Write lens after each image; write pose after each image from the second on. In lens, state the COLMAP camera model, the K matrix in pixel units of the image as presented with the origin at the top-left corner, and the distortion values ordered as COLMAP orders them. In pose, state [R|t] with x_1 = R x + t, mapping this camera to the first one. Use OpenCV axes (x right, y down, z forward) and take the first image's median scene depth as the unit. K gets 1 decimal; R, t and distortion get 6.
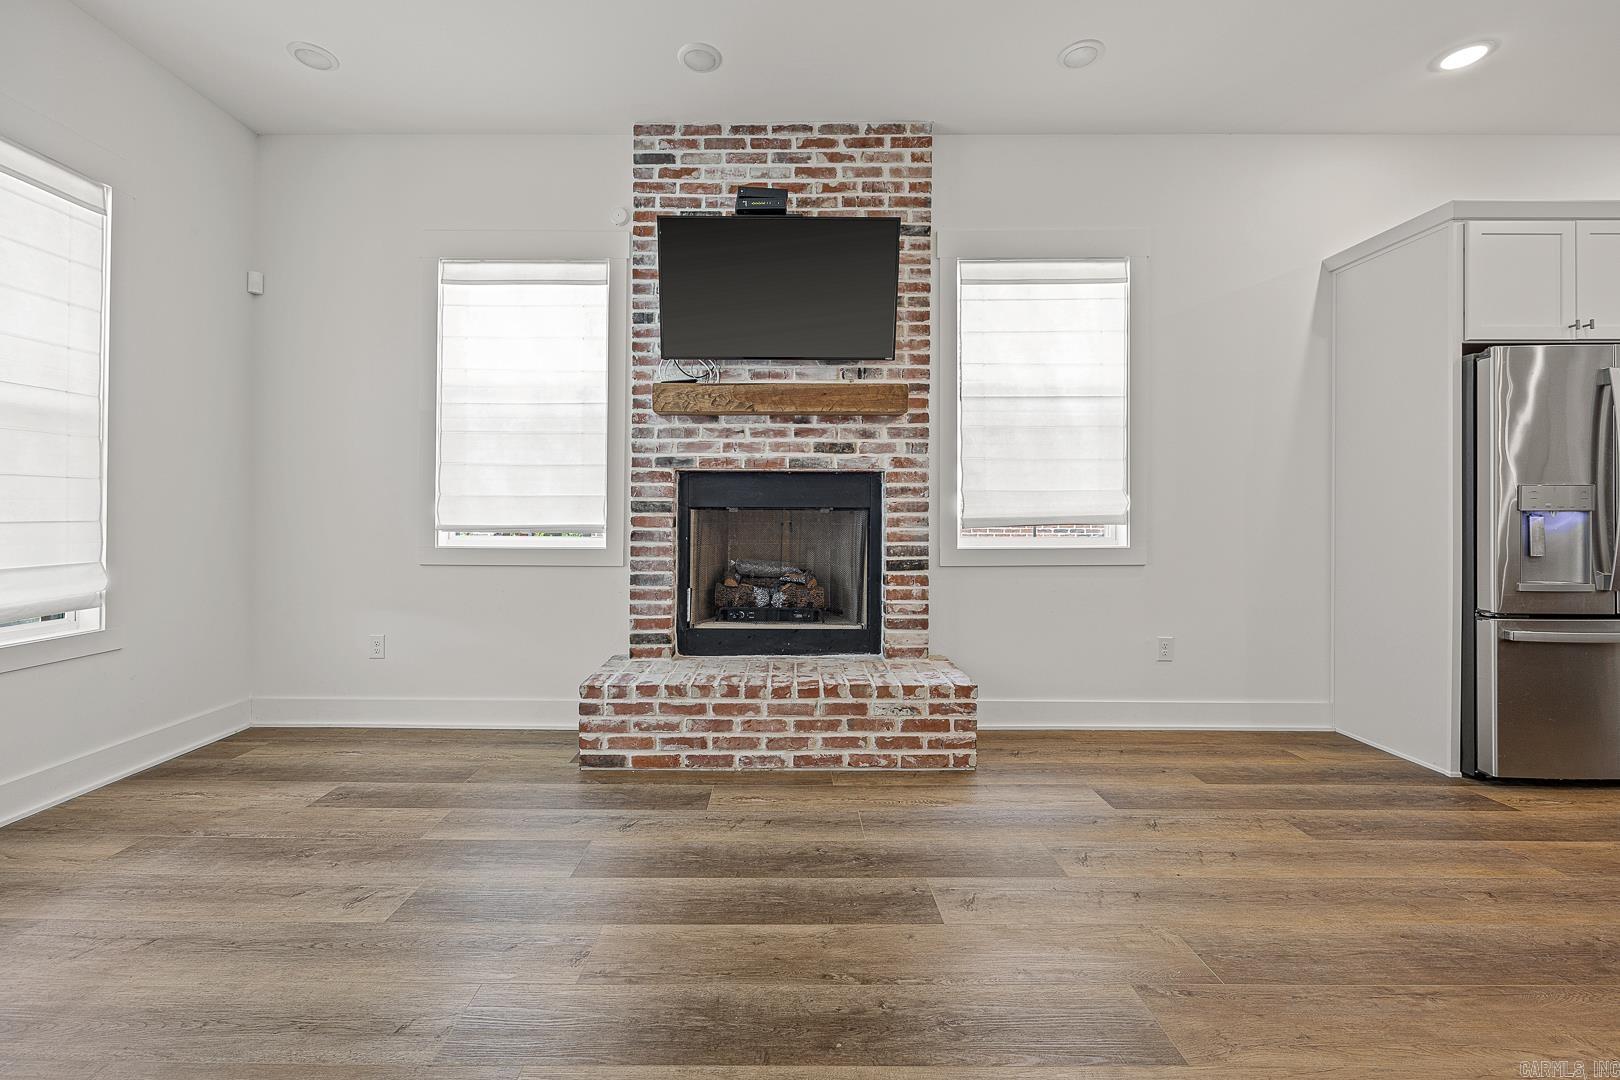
lens RADIAL K [[651.4, 0, 785.4], [0, 651.4, 510.5], [0, 0, 1]] dist [-0.004109, 0.000458]
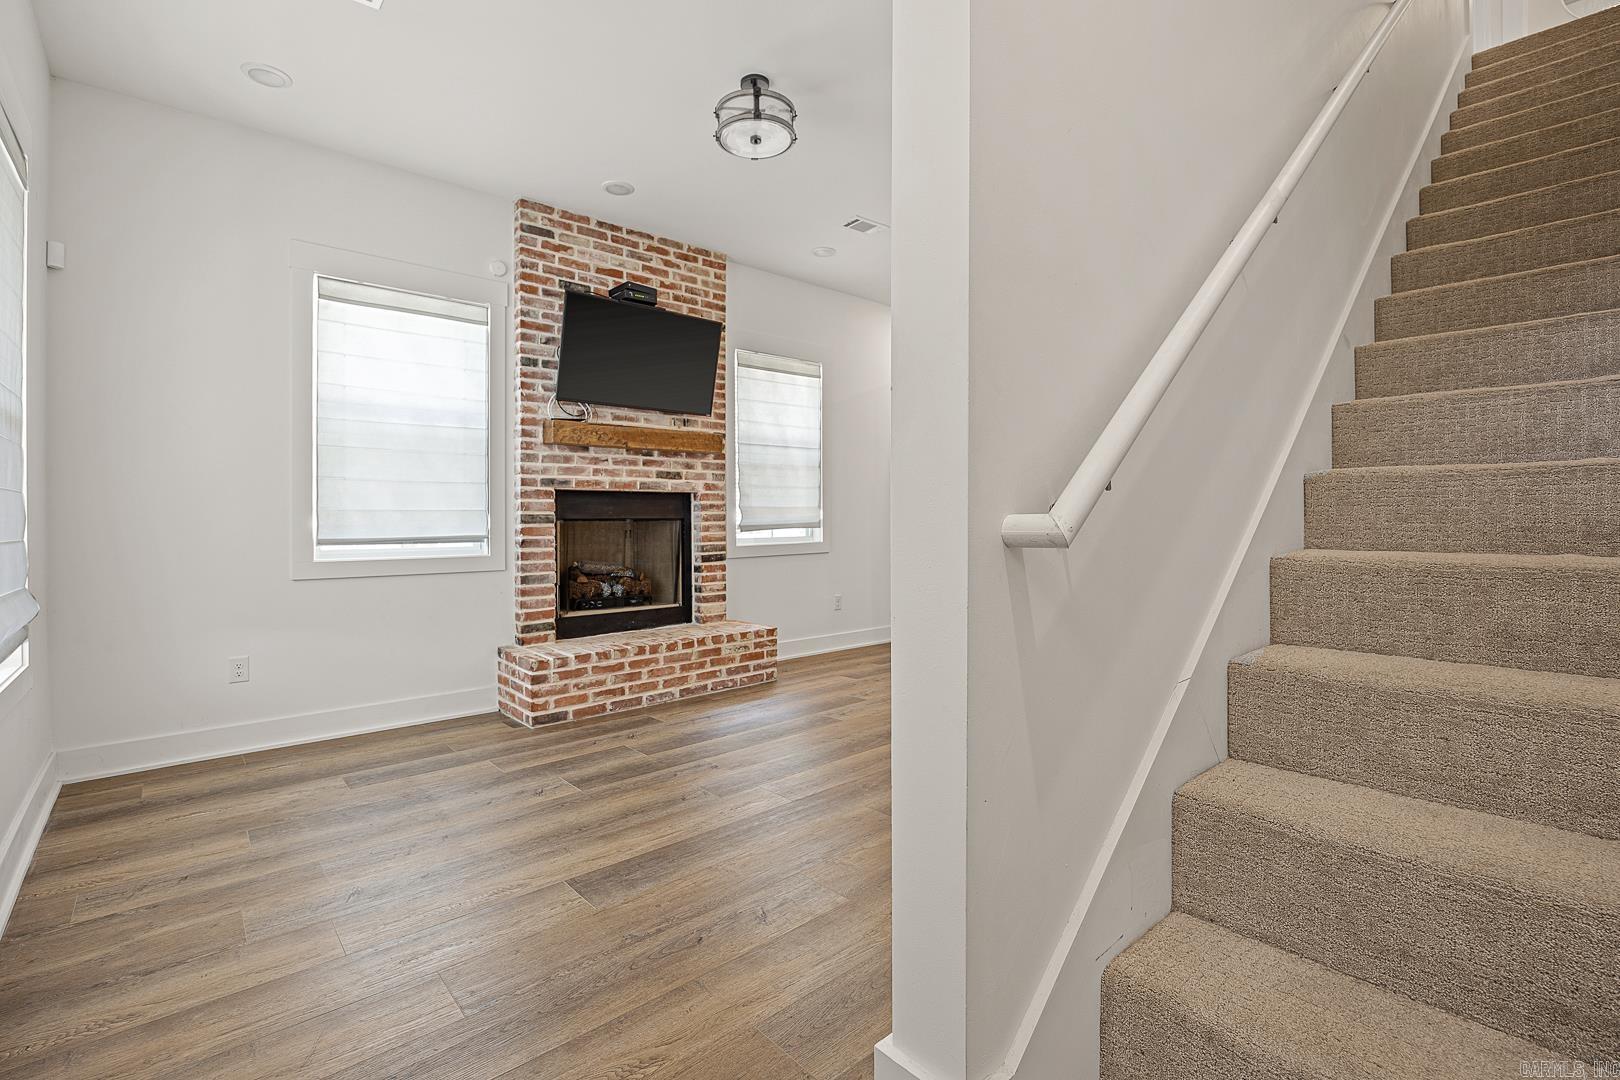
lens RADIAL K [[737.9, 0, 807.5], [0, 737.9, 515.8], [0, 0, 1]] dist [-0.002598, -0.001157]
pose [[0.746780, -0.004713, 0.665054, -0.744454], [0.001565, 0.999985, 0.005330, -0.017899], [-0.665069, -0.002939, 0.746776, -0.361503]]
